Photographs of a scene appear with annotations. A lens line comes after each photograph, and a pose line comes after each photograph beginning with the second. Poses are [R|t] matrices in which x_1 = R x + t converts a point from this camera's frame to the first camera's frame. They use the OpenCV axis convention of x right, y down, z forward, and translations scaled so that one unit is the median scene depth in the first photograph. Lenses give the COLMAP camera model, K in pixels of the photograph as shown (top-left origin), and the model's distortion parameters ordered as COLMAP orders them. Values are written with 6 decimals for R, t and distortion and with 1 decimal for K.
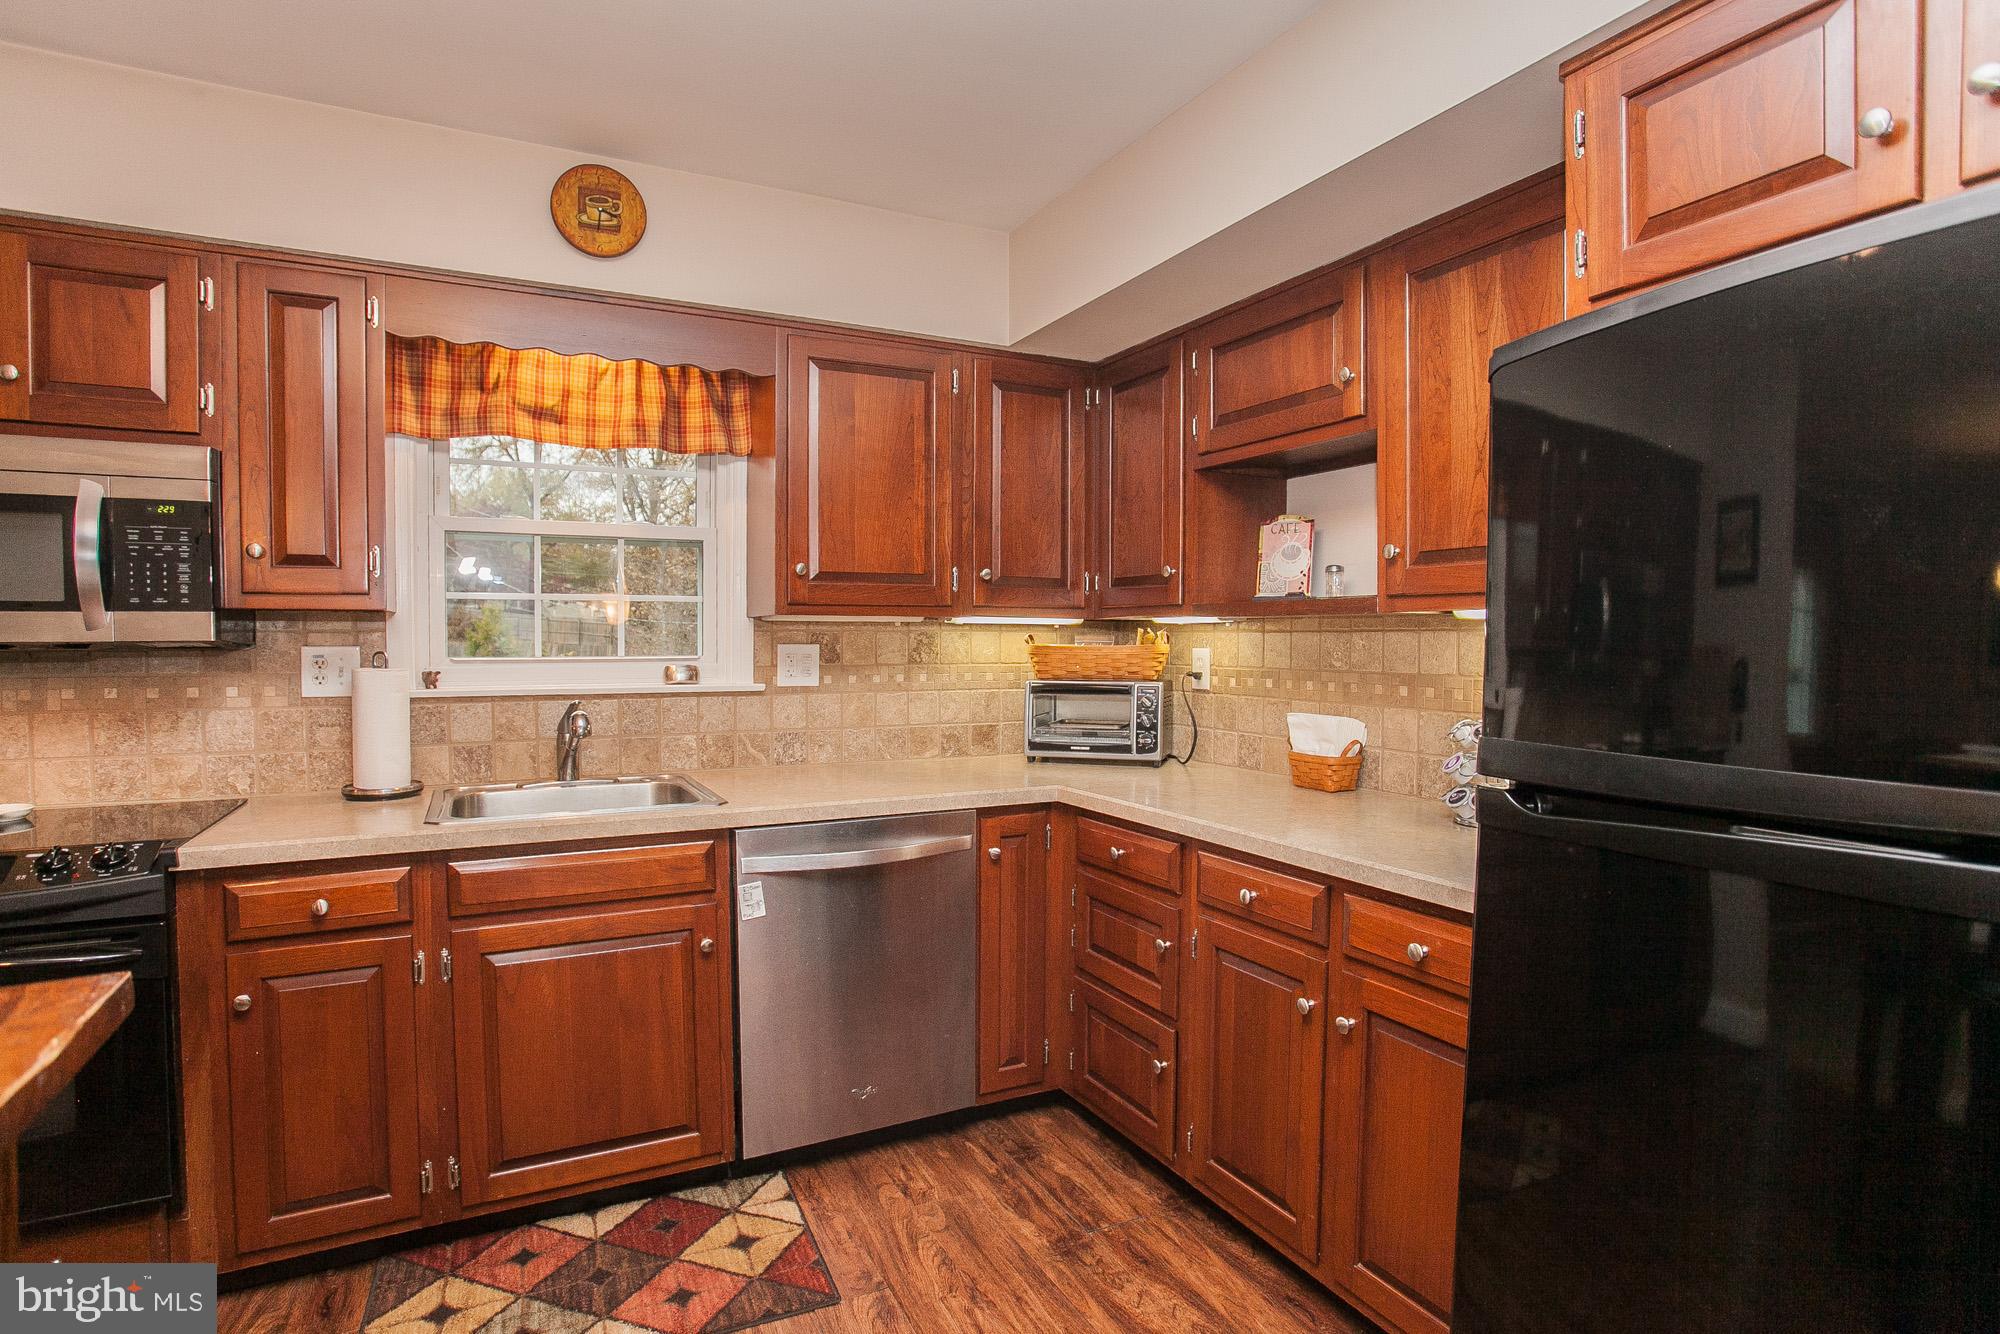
lens RADIAL K [[1005.0, 0, 989.2], [0, 1005.0, 663.7], [0, 0, 1]] dist [-0.081367, 0.035813]
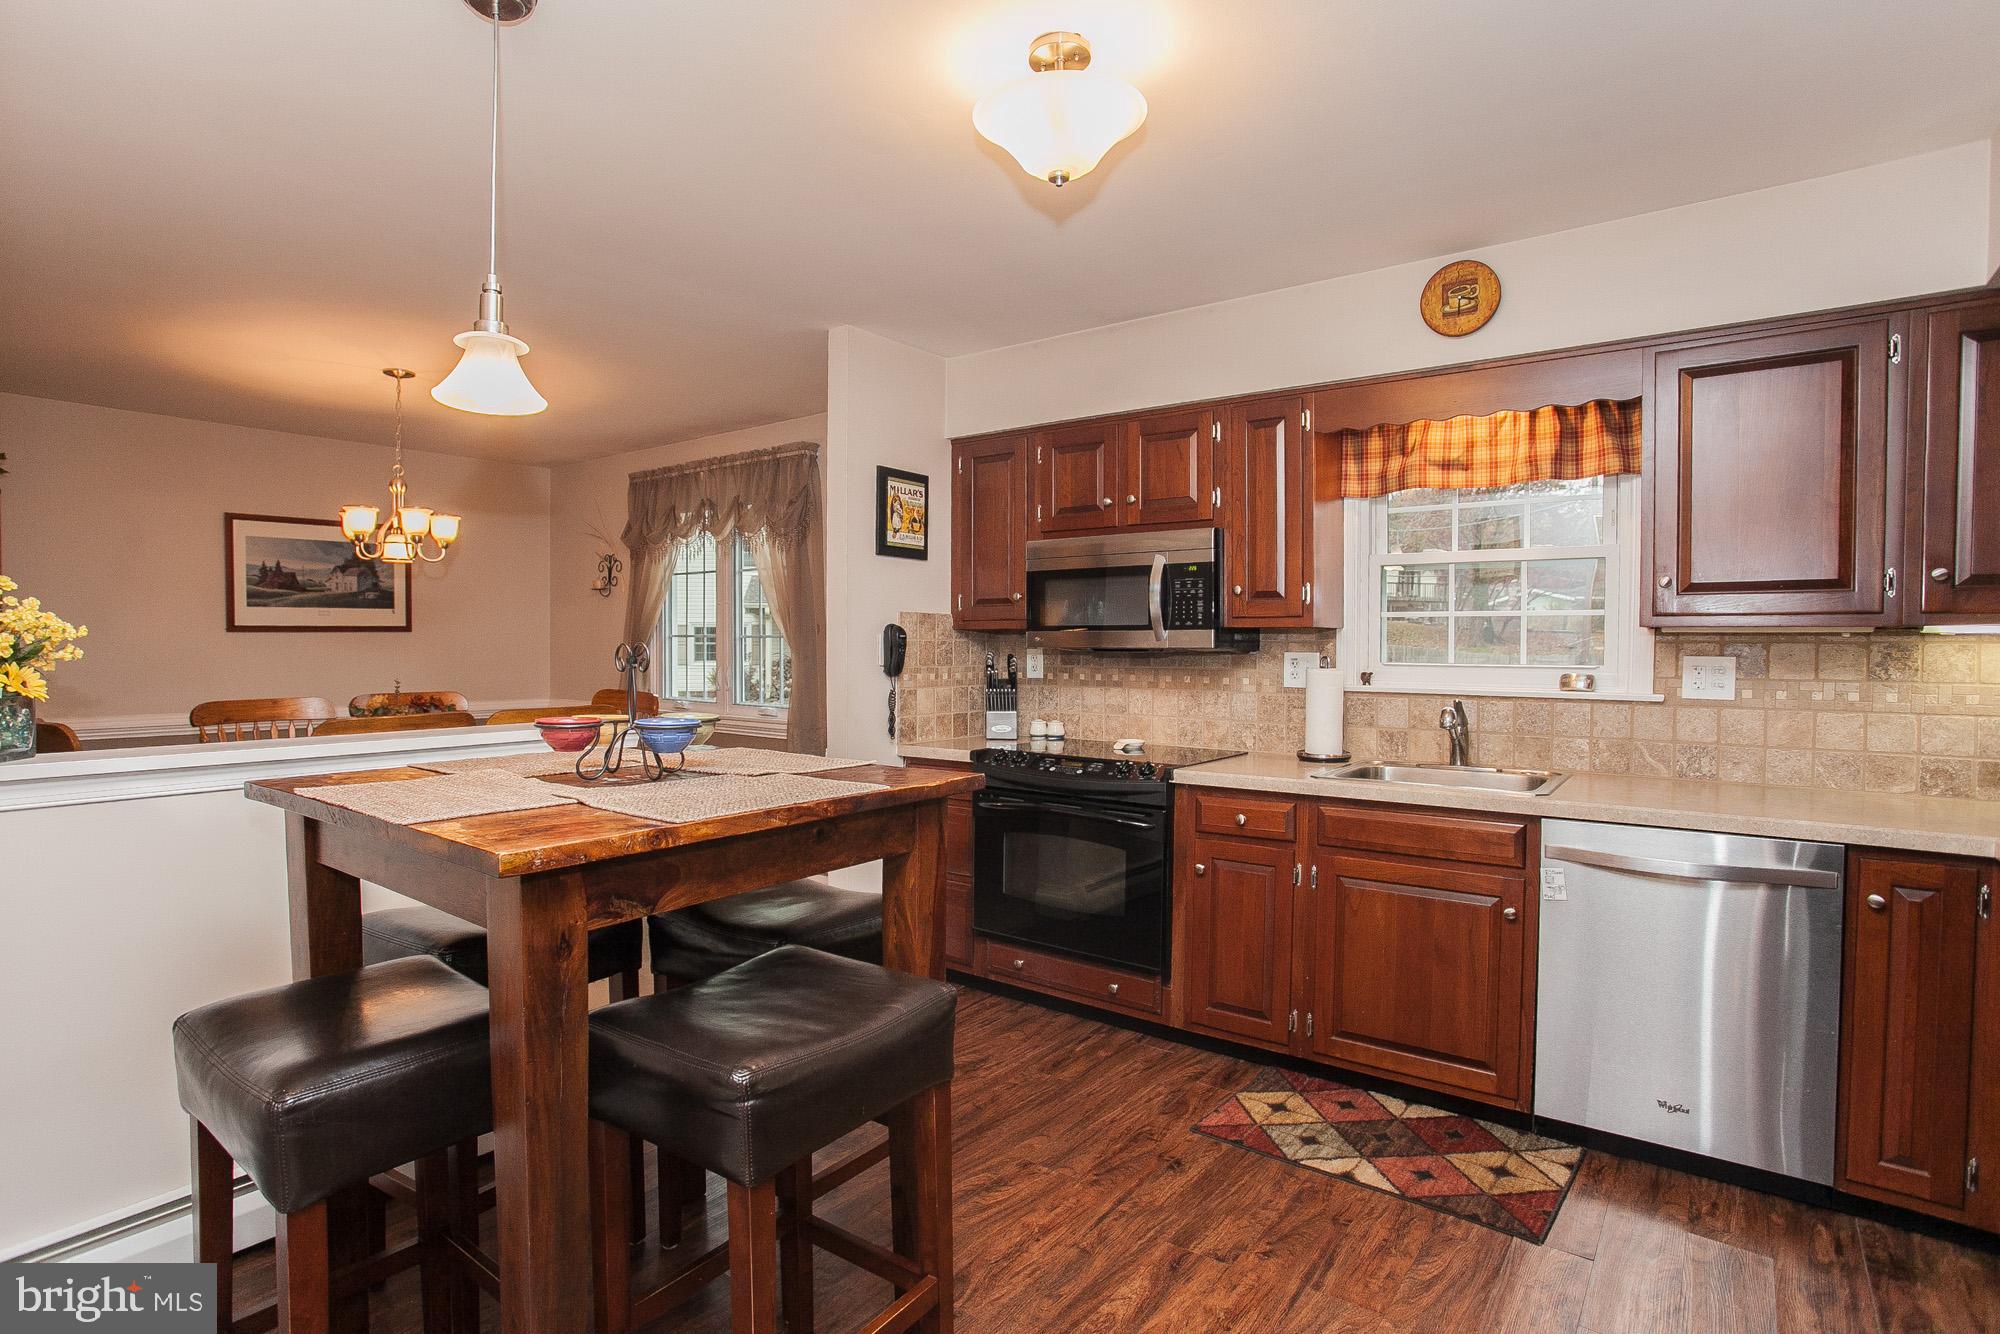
lens RADIAL K [[1005.0, 0, 989.2], [0, 1005.0, 663.7], [0, 0, 1]] dist [-0.081367, 0.035813]
pose [[0.433800, 0.018989, -0.900809, 0.462690], [-0.028288, 0.999572, 0.007448, 0.000874], [0.900565, 0.022251, 0.434152, -0.050522]]
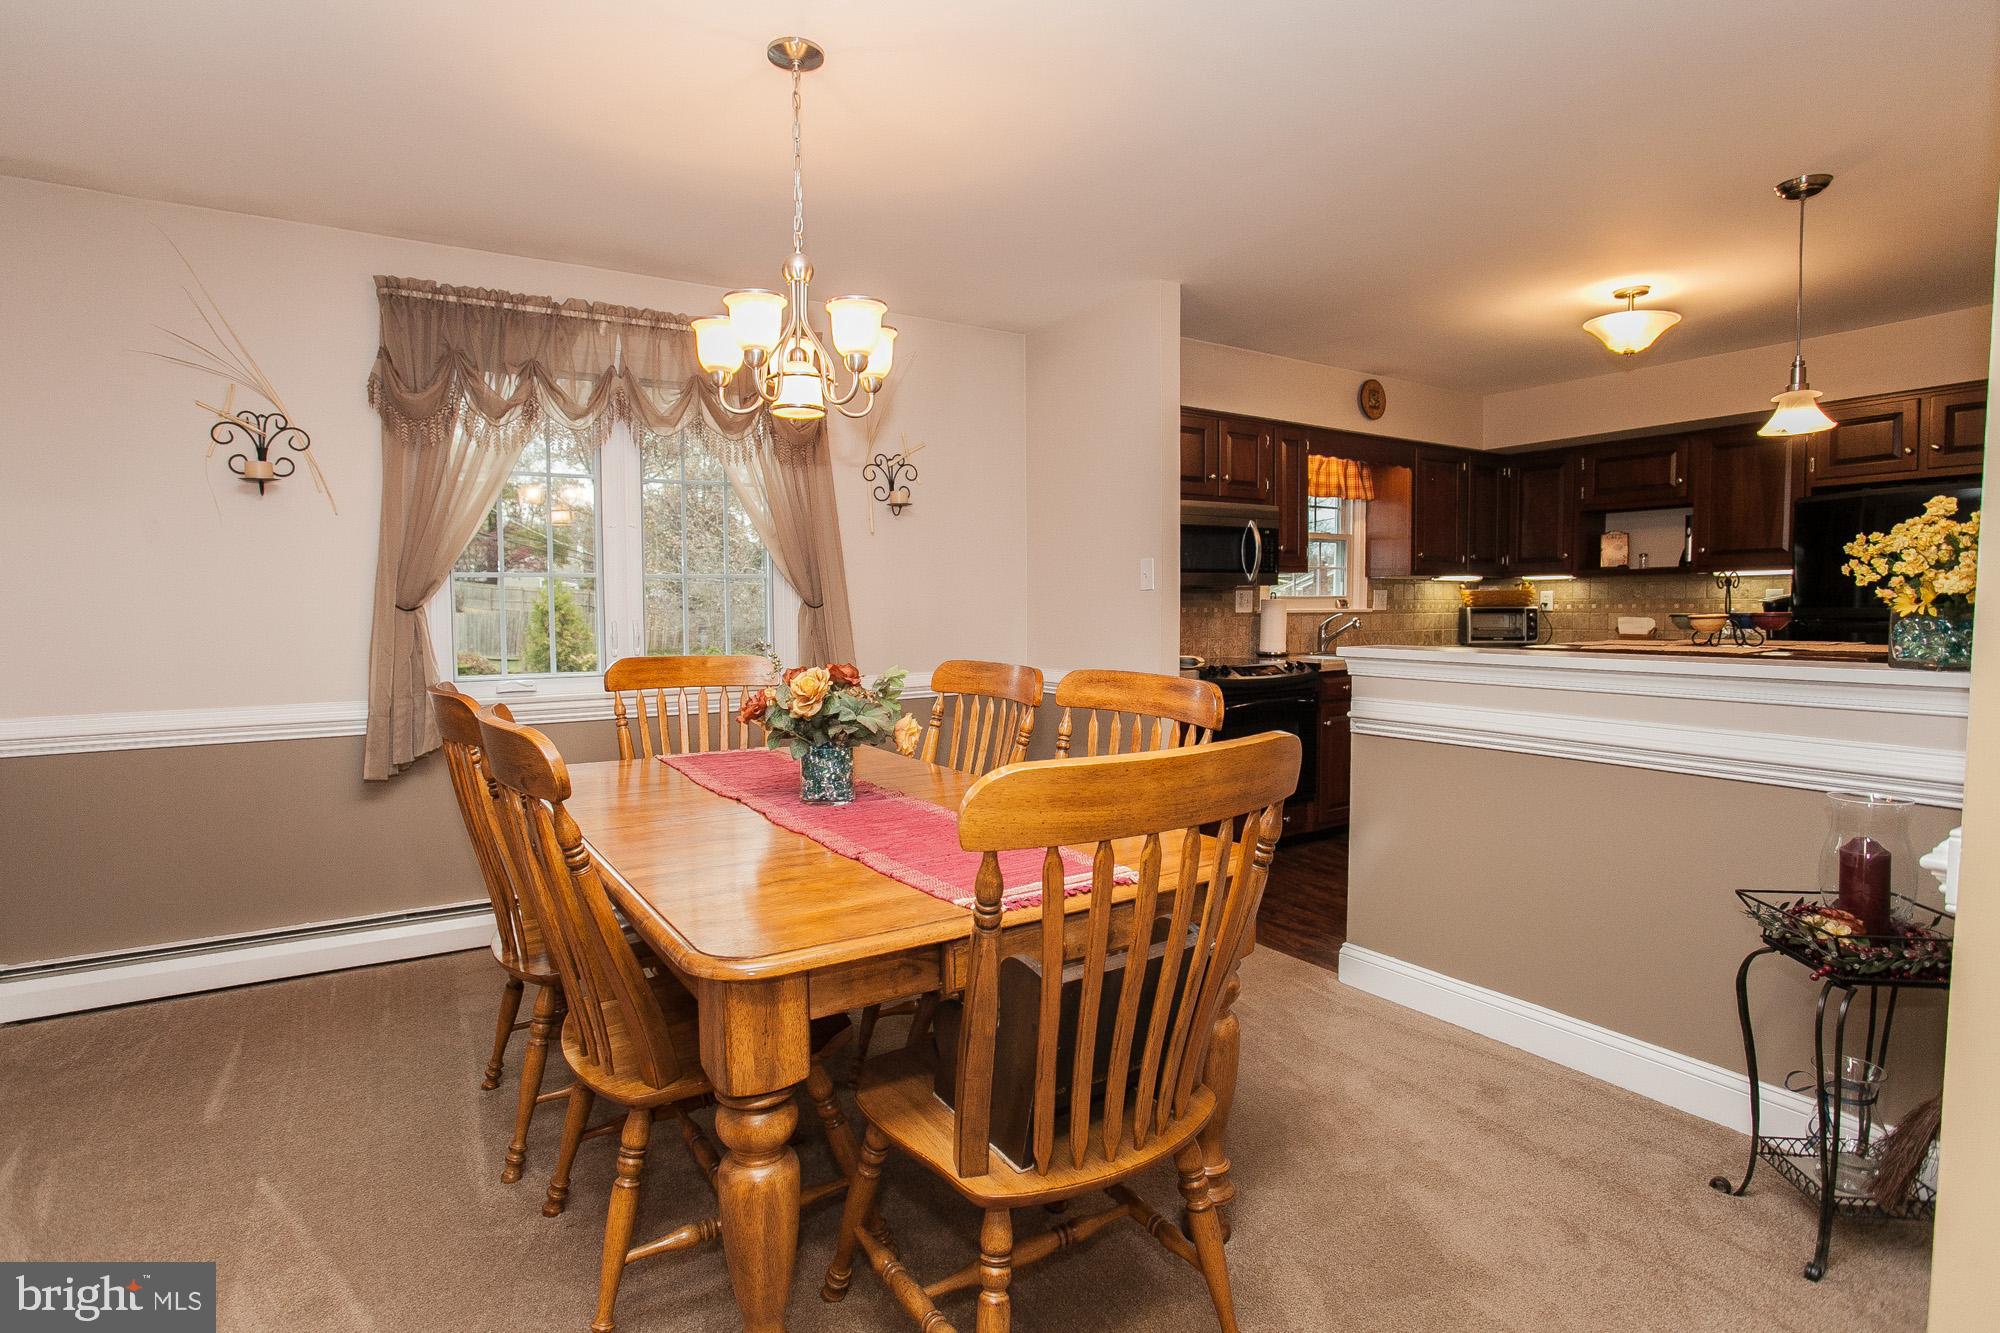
lens RADIAL K [[1005.0, 0, 989.2], [0, 1005.0, 663.2], [0, 0, 1]] dist [-0.081367, 0.035813]
pose [[0.995197, -0.017631, 0.096296, -1.546250], [0.014849, 0.999454, 0.029529, 0.075894], [-0.096764, -0.027958, 0.994915, -1.253499]]
